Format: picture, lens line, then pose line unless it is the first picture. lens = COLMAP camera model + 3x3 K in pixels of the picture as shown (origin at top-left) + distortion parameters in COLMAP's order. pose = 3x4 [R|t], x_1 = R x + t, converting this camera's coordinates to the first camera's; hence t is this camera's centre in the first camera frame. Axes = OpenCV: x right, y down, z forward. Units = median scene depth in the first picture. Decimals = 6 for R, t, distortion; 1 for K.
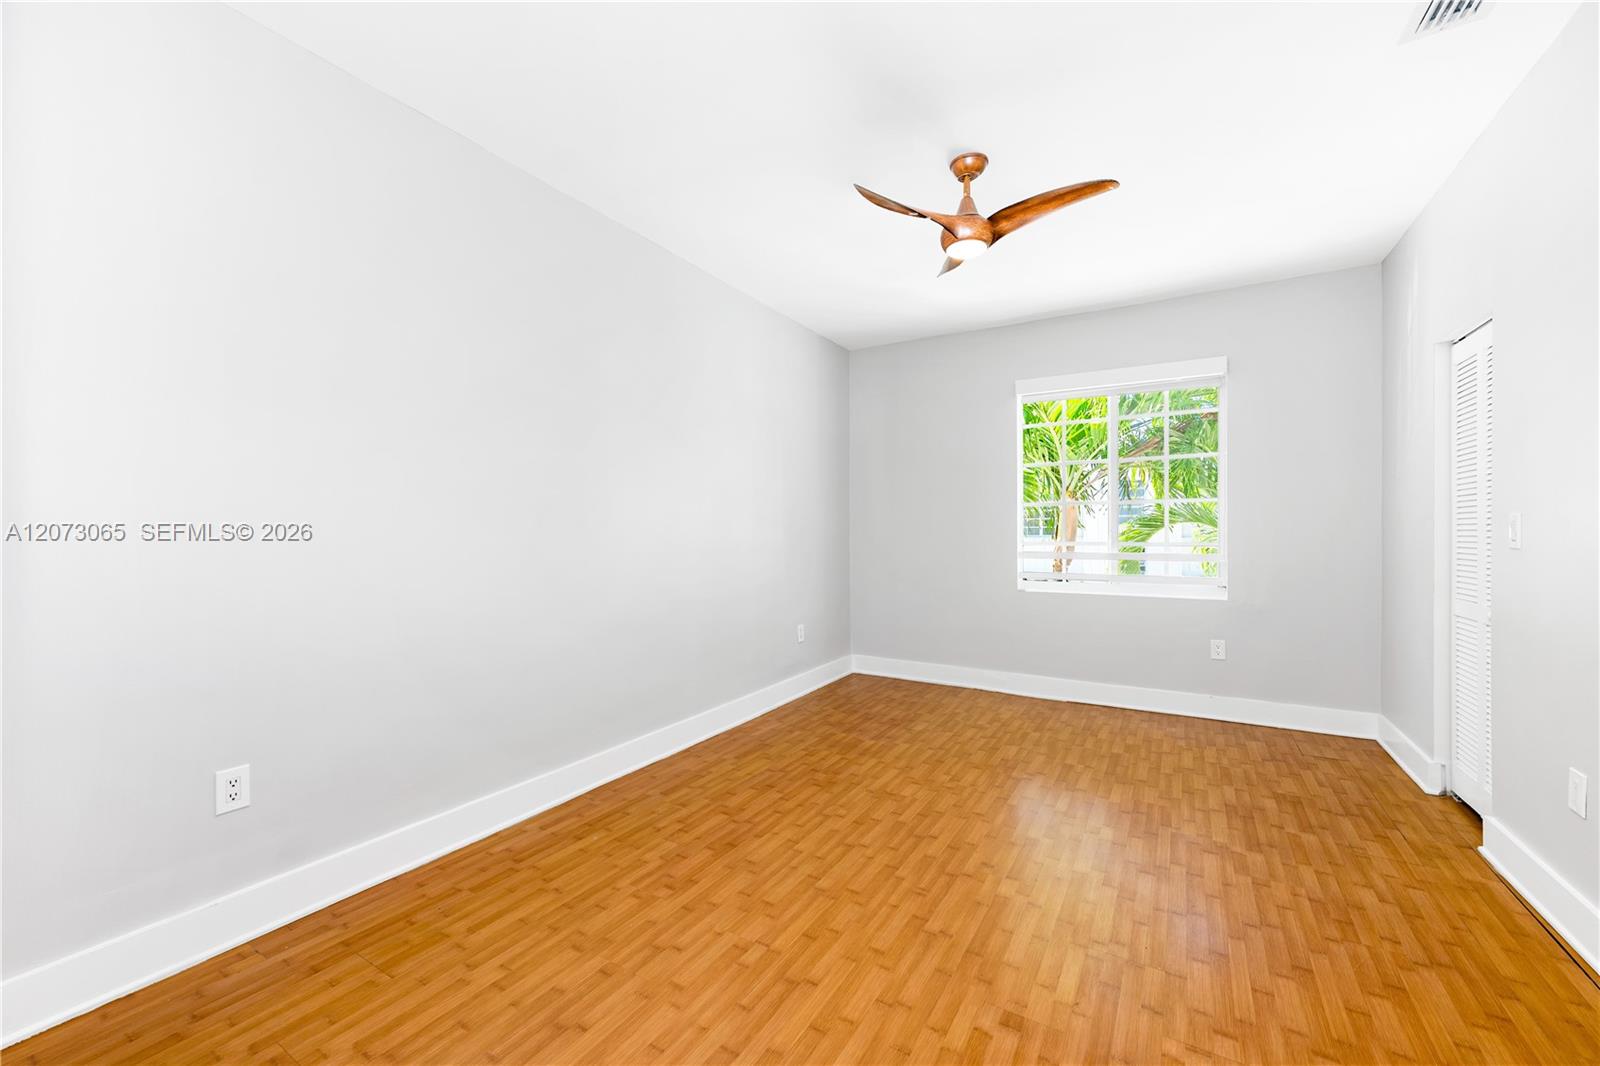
lens RADIAL K [[635.4, 0, 795.0], [0, 635.4, 538.5], [0, 0, 1]] dist [0.000141, -0.000111]
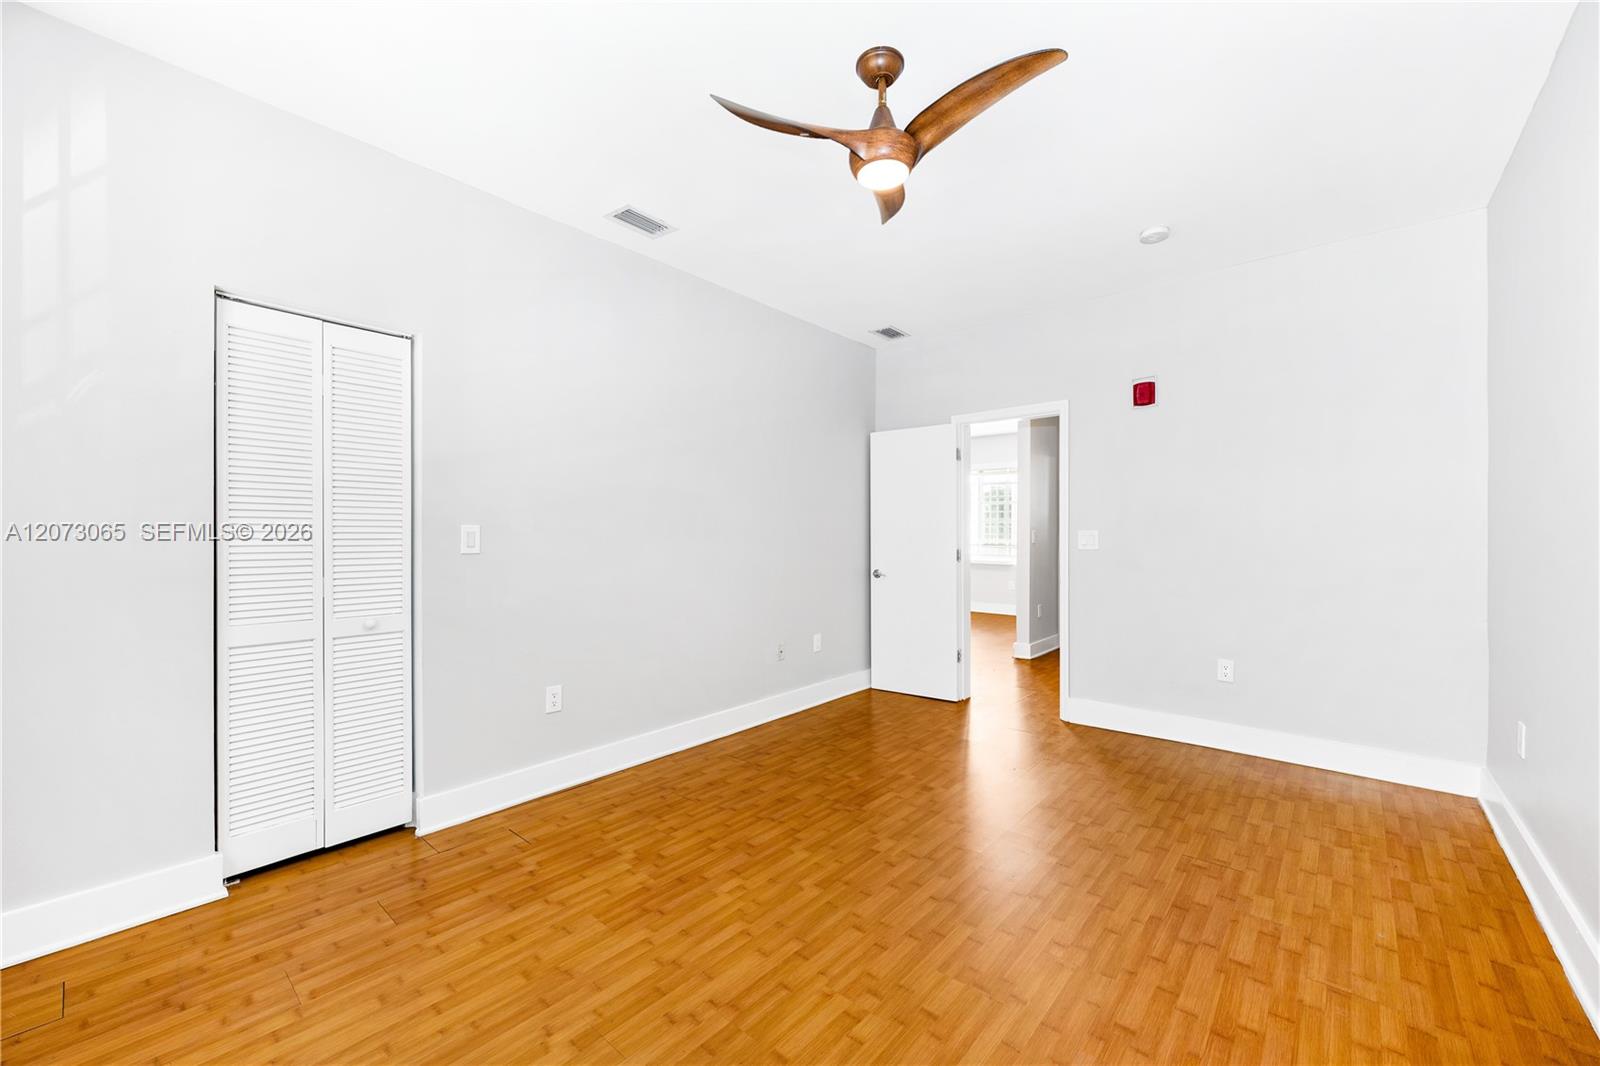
lens RADIAL K [[635.4, 0, 795.0], [0, 635.4, 538.5], [0, 0, 1]] dist [0.000141, -0.000111]
pose [[-0.985632, 0.000669, 0.168905, 0.257029], [0.002628, 0.999932, 0.011377, -0.022903], [-0.168885, 0.011657, -0.985567, 1.867715]]
